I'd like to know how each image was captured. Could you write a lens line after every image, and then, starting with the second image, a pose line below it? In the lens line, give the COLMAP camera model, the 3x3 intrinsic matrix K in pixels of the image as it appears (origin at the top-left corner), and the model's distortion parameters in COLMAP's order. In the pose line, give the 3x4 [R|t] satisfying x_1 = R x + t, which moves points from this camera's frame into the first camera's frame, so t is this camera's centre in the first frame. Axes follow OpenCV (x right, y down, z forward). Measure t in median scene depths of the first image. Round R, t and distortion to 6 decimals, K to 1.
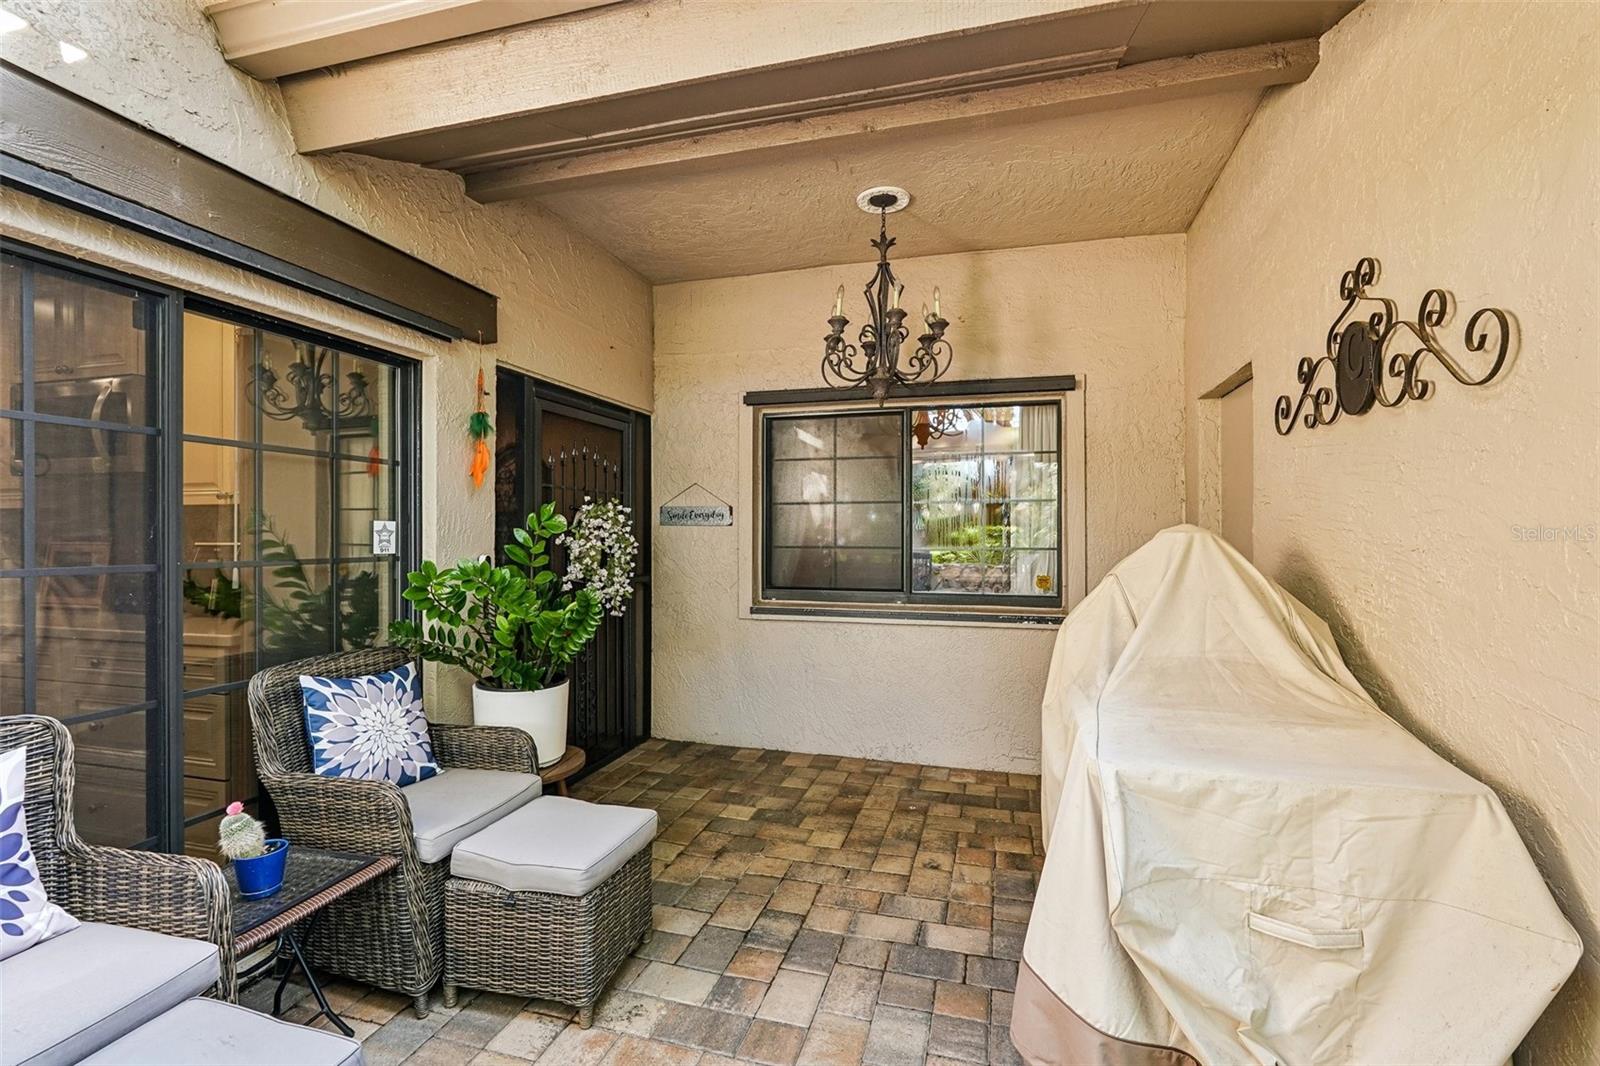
lens RADIAL K [[723.3, 0, 801.7], [0, 723.3, 532.6], [0, 0, 1]] dist [-0.000847, 0.000313]
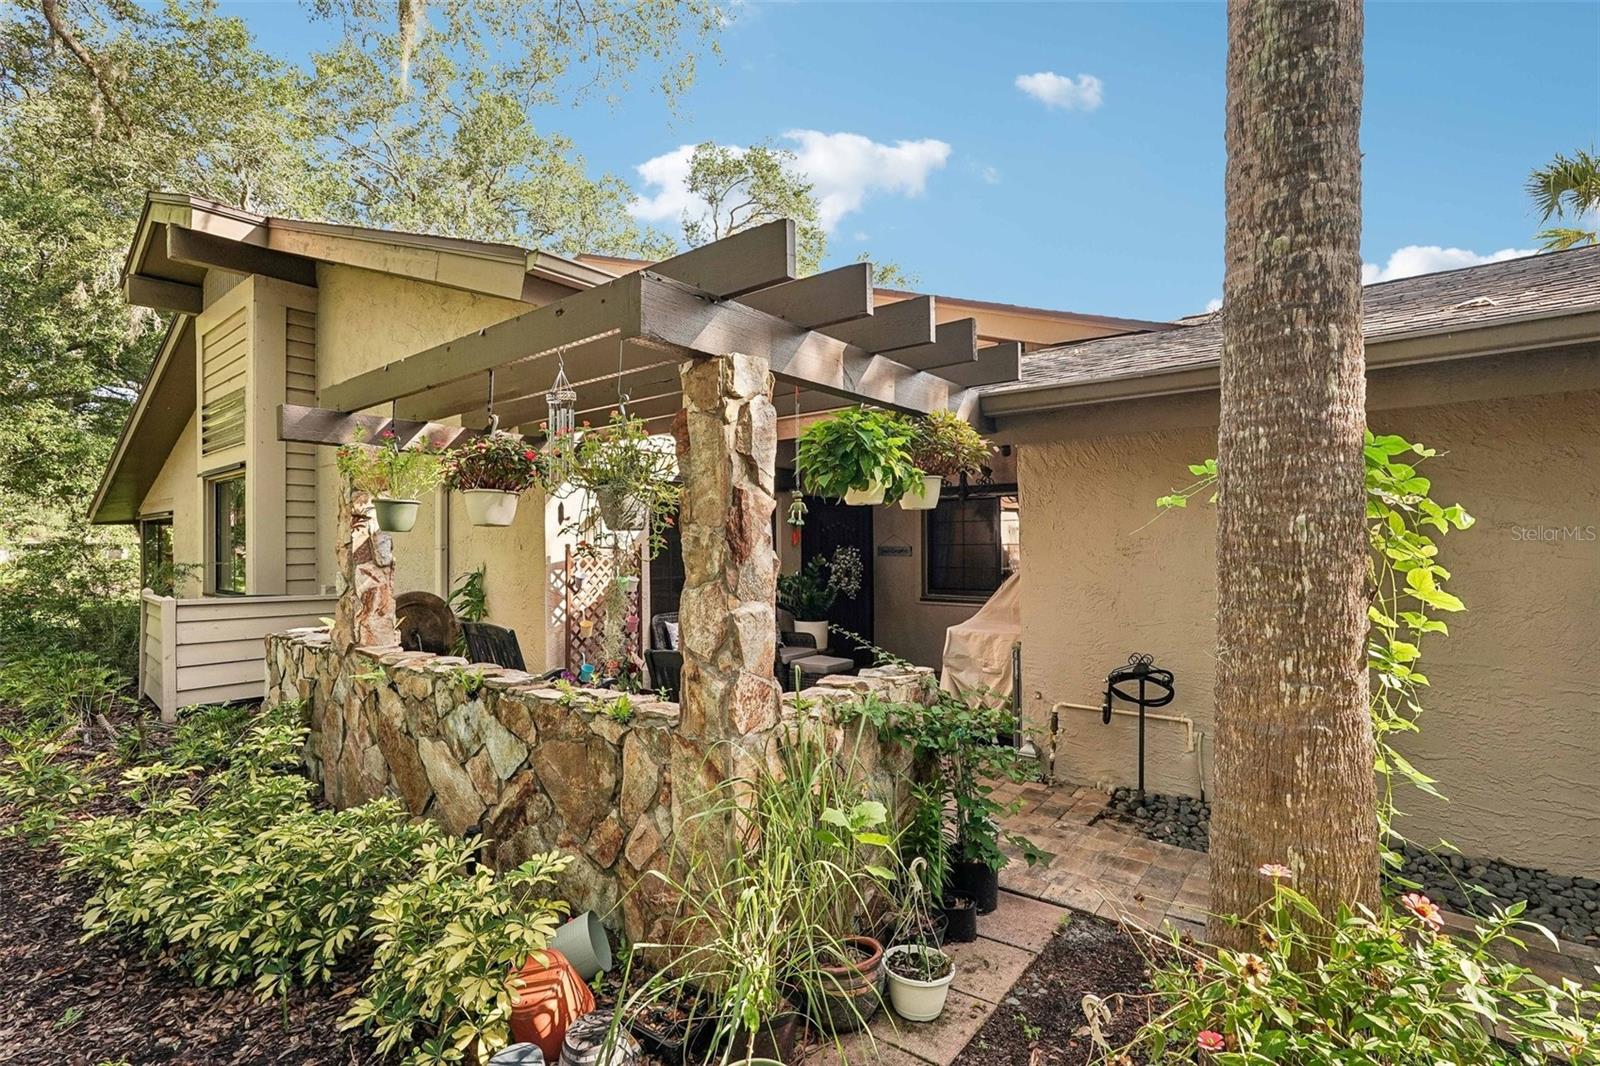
lens RADIAL K [[723.3, 0, 799.2], [0, 723.3, 539.1], [0, 0, 1]] dist [-0.000847, 0.000313]
pose [[0.920363, -0.009373, -0.390954, 0.657293], [0.007329, 0.999951, -0.006719, -0.076523], [0.390998, 0.003318, 0.920386, -1.568079]]
